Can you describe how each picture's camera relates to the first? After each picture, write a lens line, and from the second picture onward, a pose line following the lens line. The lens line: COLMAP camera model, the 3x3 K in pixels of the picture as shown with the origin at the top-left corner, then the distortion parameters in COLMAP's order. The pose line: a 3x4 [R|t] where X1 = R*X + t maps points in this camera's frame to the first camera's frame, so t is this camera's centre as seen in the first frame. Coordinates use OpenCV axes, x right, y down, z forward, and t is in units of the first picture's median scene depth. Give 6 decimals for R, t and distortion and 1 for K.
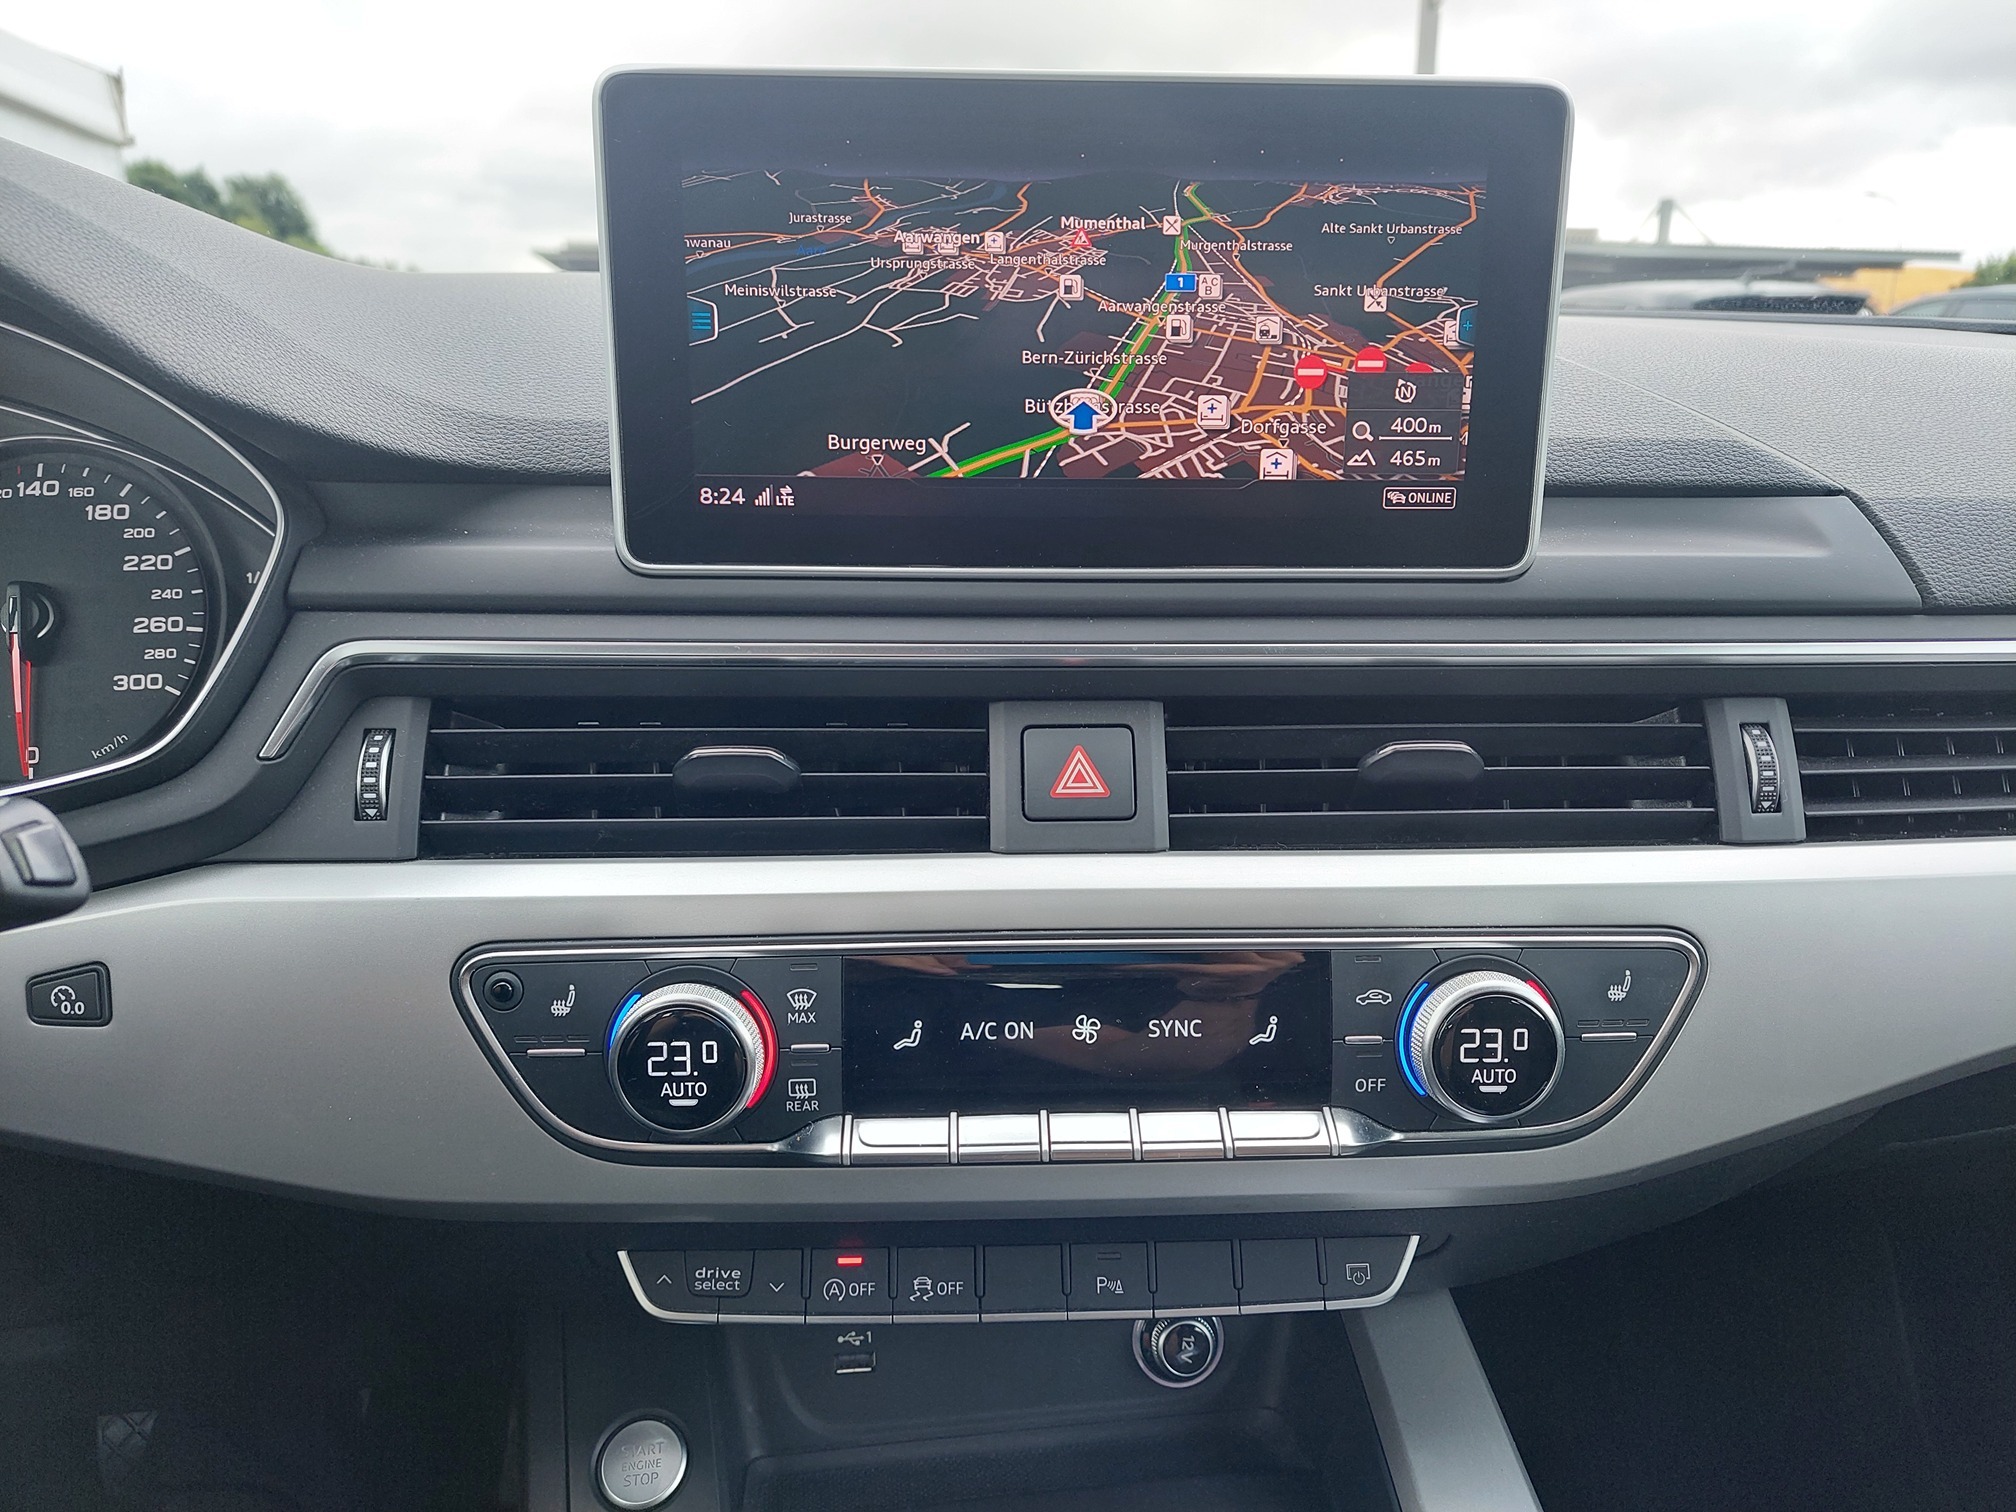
lens RADIAL K [[1425.5, 0, 1053.4], [0, 1425.5, 756.4], [0, 0, 1]] dist [-0.008187, -0.028476]
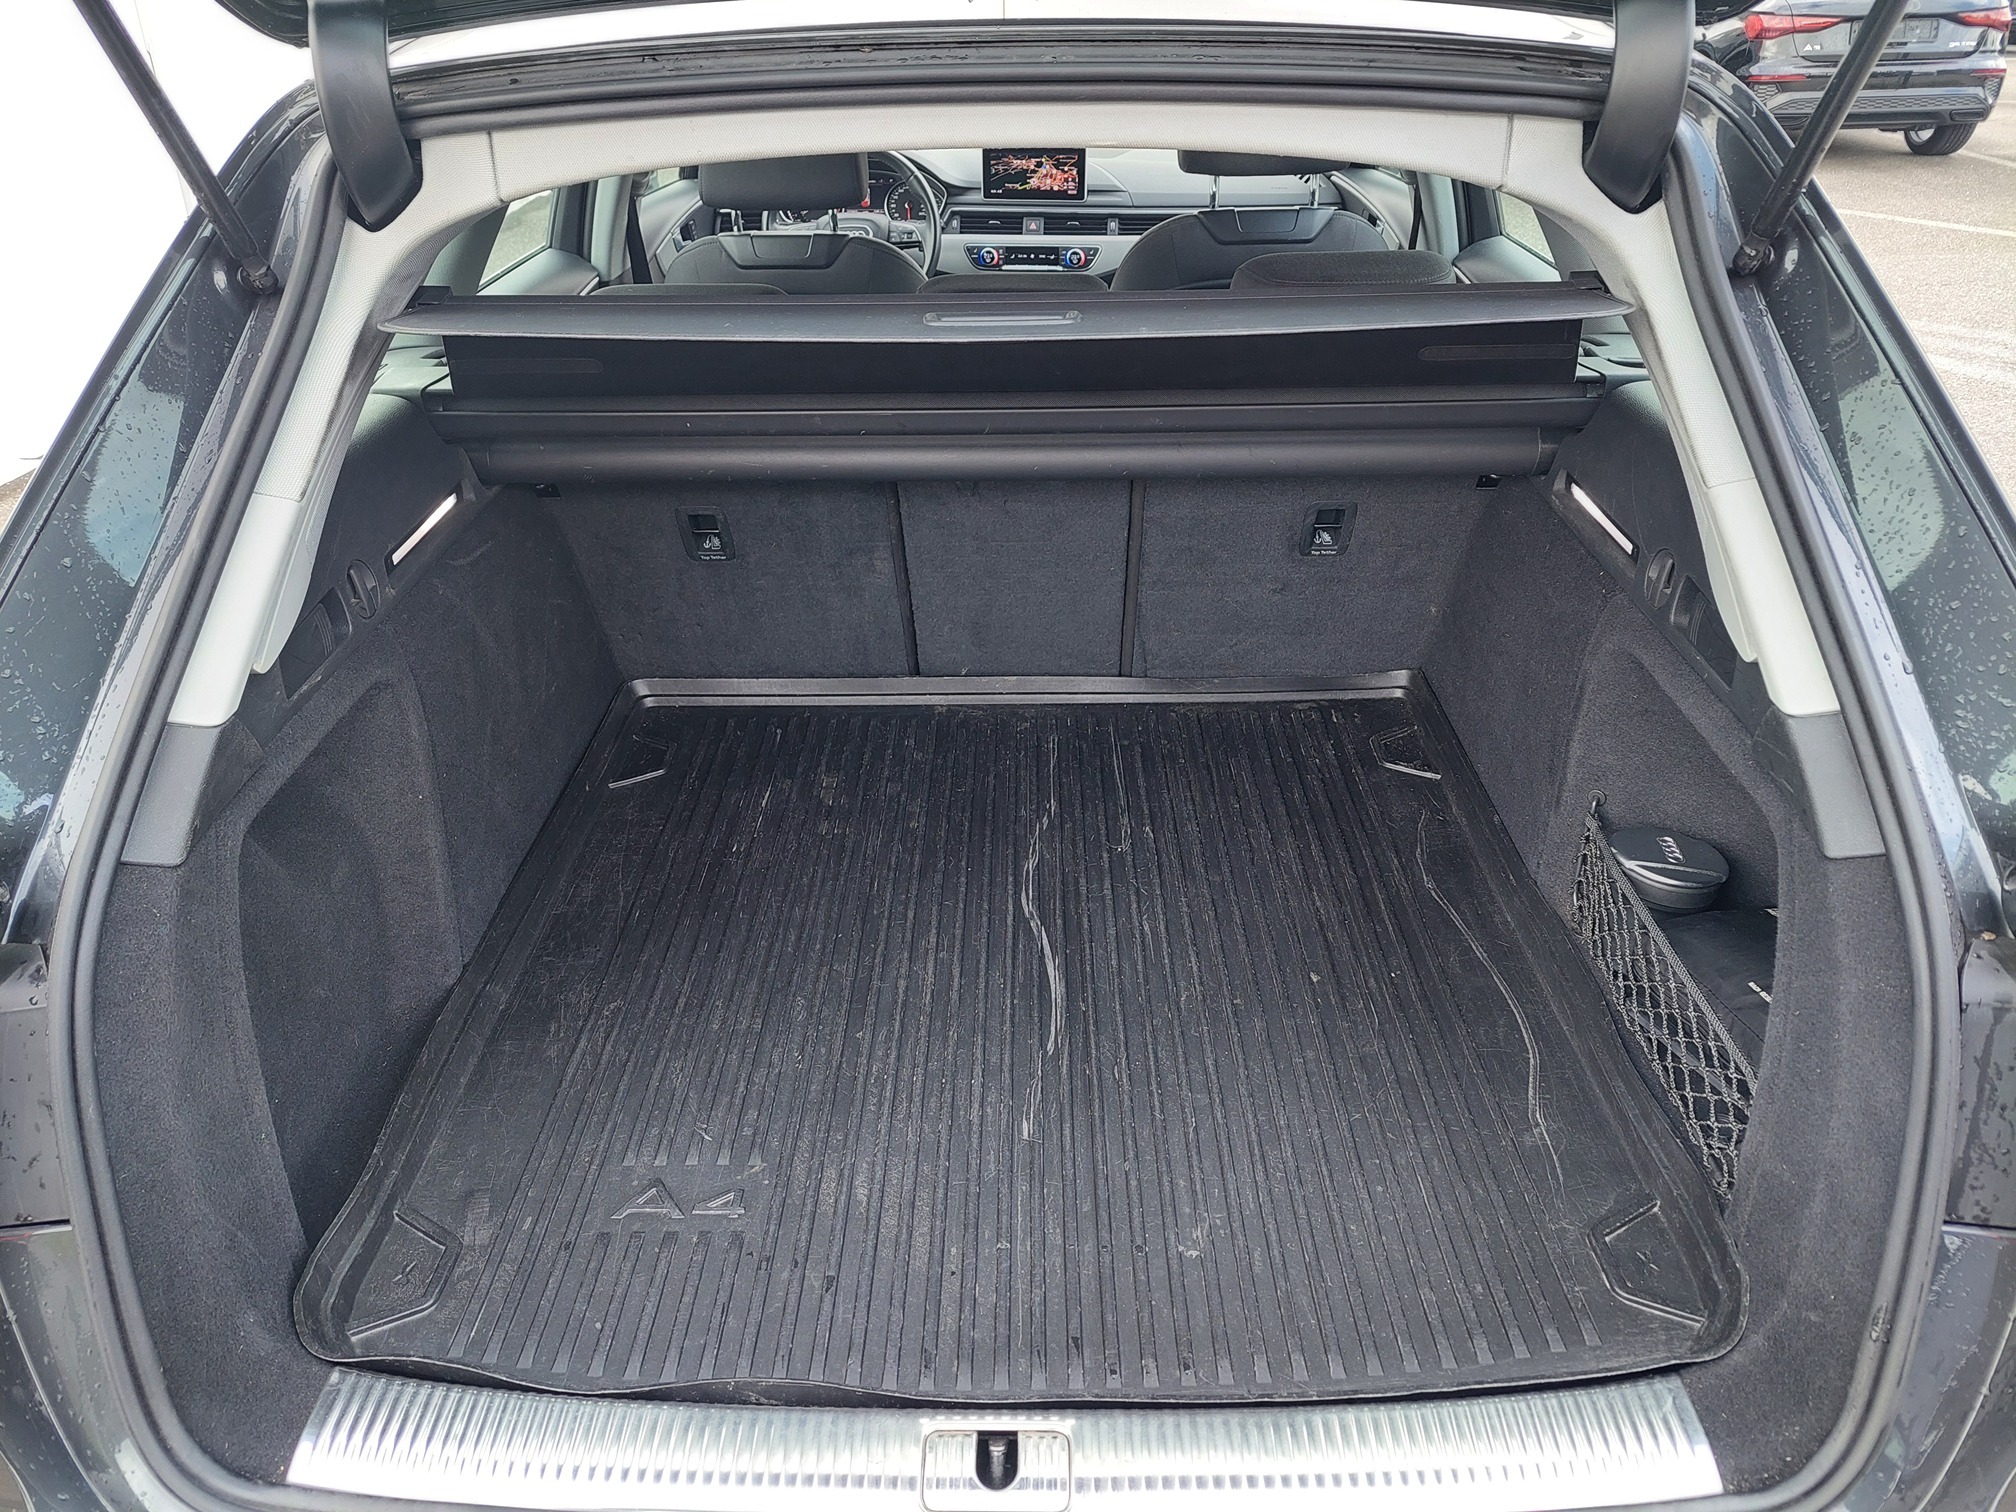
lens RADIAL K [[1442.9, 0, 1022.7], [0, 1442.9, 751.5], [0, 0, 1]] dist [0.103624, -0.132635]
pose [[0.981040, 0.078898, -0.177020, 1.807454], [-0.030444, 0.964782, 0.261281, 0.792737], [0.191400, -0.250938, 0.948892, -8.377779]]
